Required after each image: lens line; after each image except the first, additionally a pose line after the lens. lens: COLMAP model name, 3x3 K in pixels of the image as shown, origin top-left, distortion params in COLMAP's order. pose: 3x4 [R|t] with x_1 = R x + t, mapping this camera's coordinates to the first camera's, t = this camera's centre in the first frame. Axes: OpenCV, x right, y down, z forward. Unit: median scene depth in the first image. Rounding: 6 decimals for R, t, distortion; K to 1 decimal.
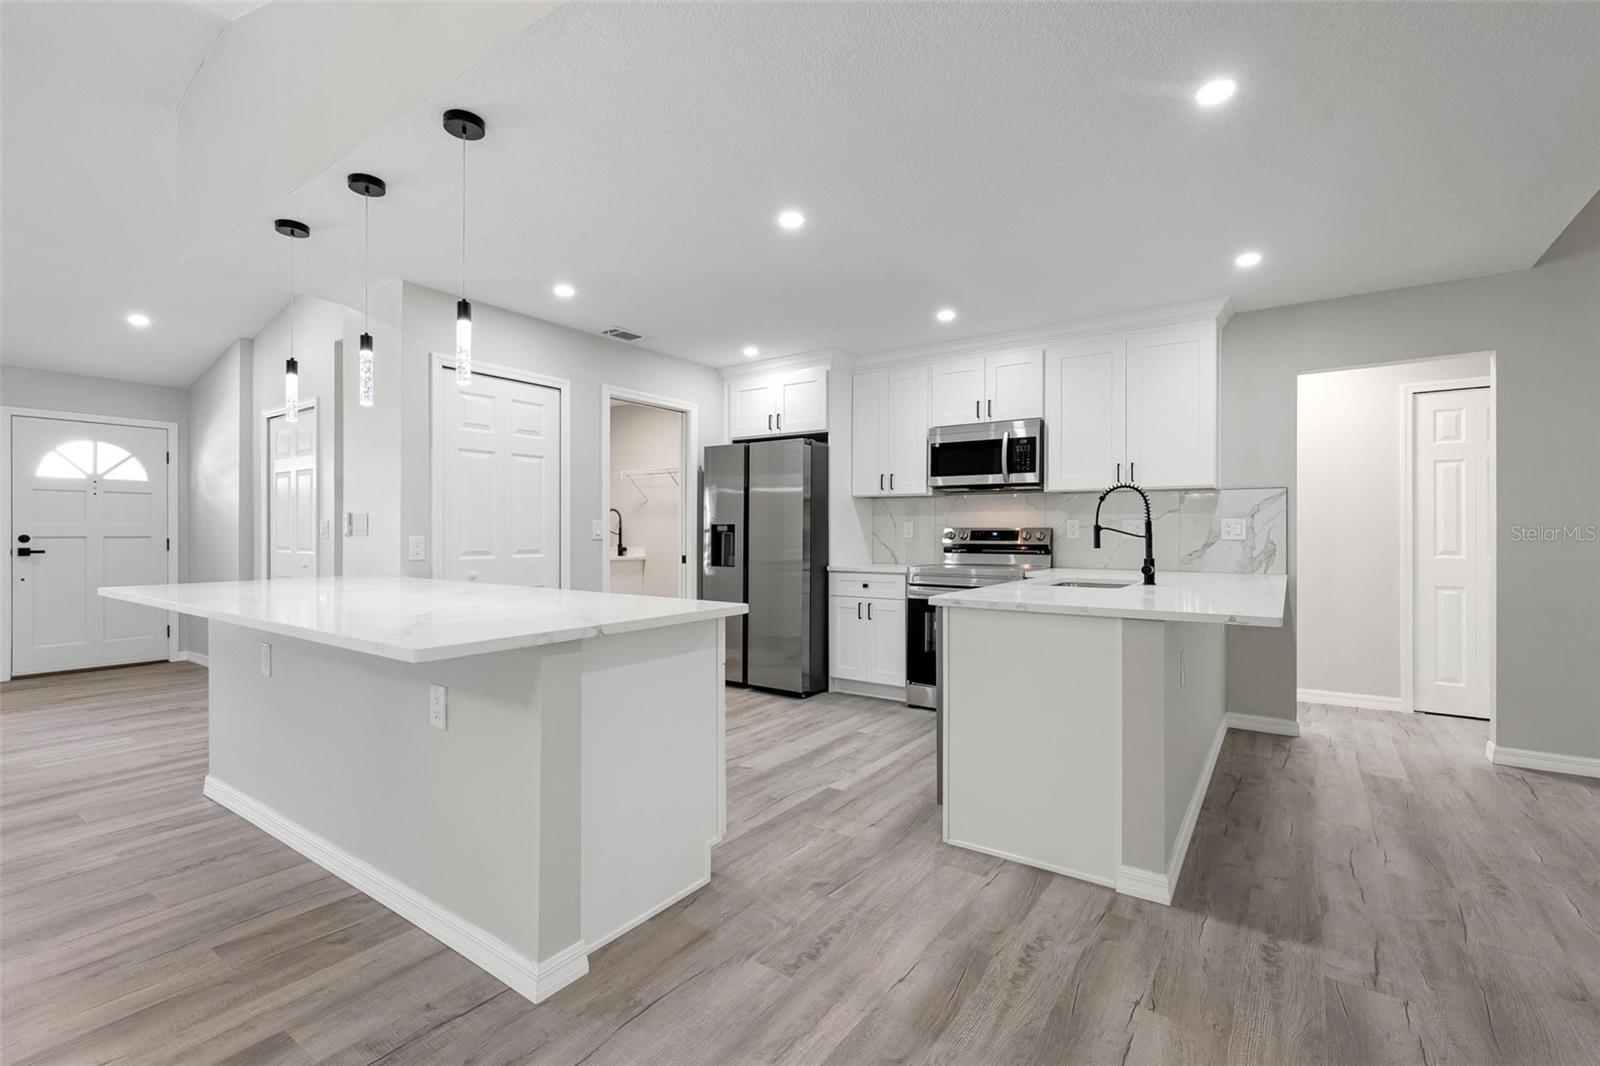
lens RADIAL K [[716.0, 0, 802.0], [0, 716.0, 535.6], [0, 0, 1]] dist [0.003259, 0.000057]
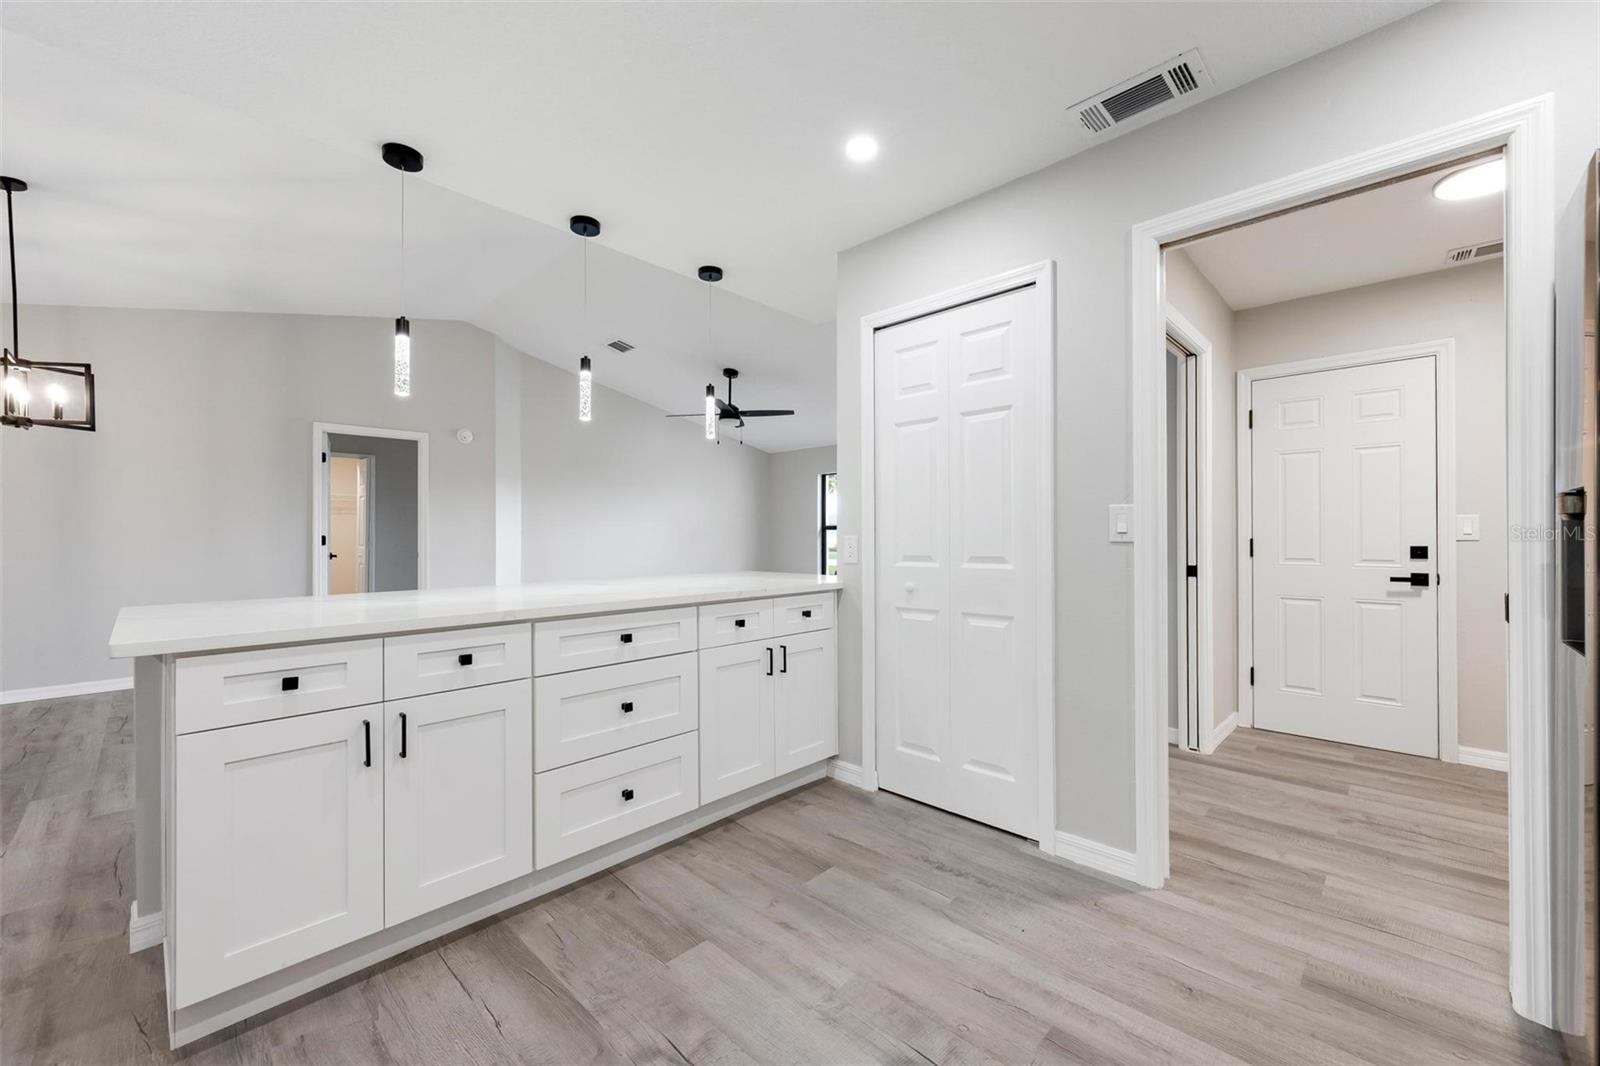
lens RADIAL K [[629.3, 0, 800.1], [0, 629.3, 534.5], [0, 0, 1]] dist [0.000284, -0.000702]
pose [[-0.154390, -0.003361, -0.988004, 0.190544], [-0.001833, 0.999993, -0.003116, 0.002063], [0.988008, 0.001330, -0.154395, 0.885810]]
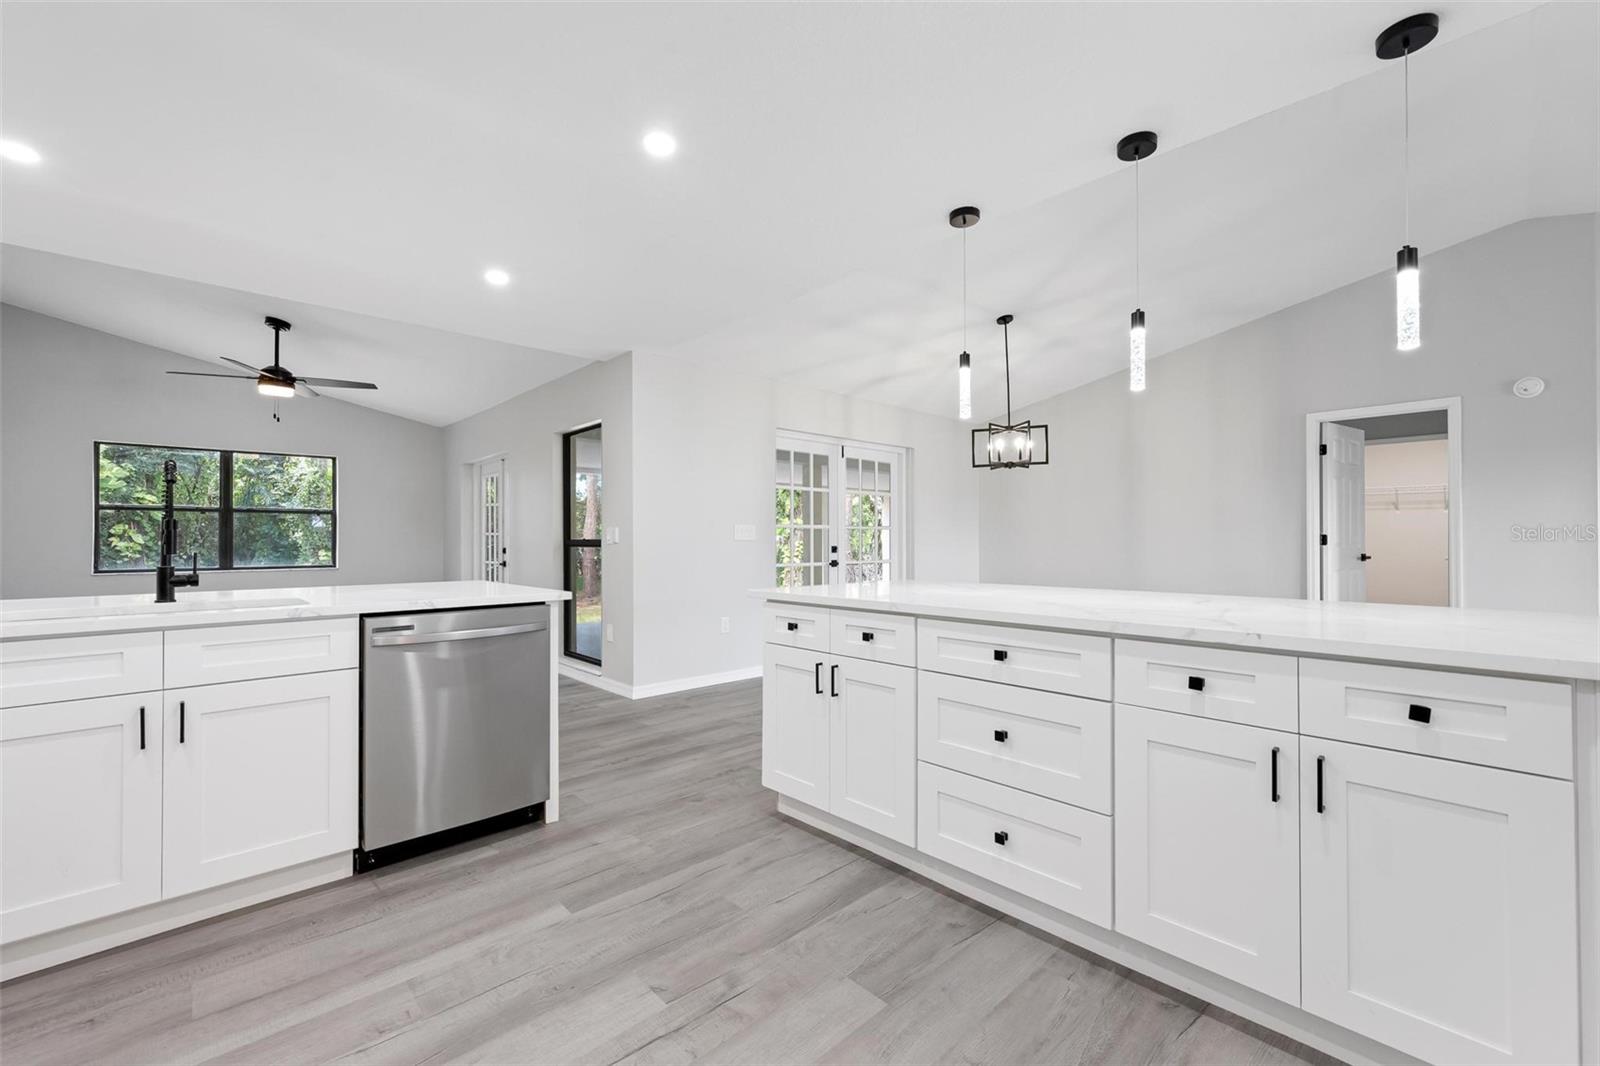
lens RADIAL K [[649.2, 0, 806.5], [0, 649.2, 541.7], [0, 0, 1]] dist [0.003910, -0.000221]
pose [[-0.981592, 0.000539, 0.190991, -0.209843], [0.002143, 0.999964, 0.008189, 0.001848], [-0.190980, 0.008448, -0.981558, 1.116069]]
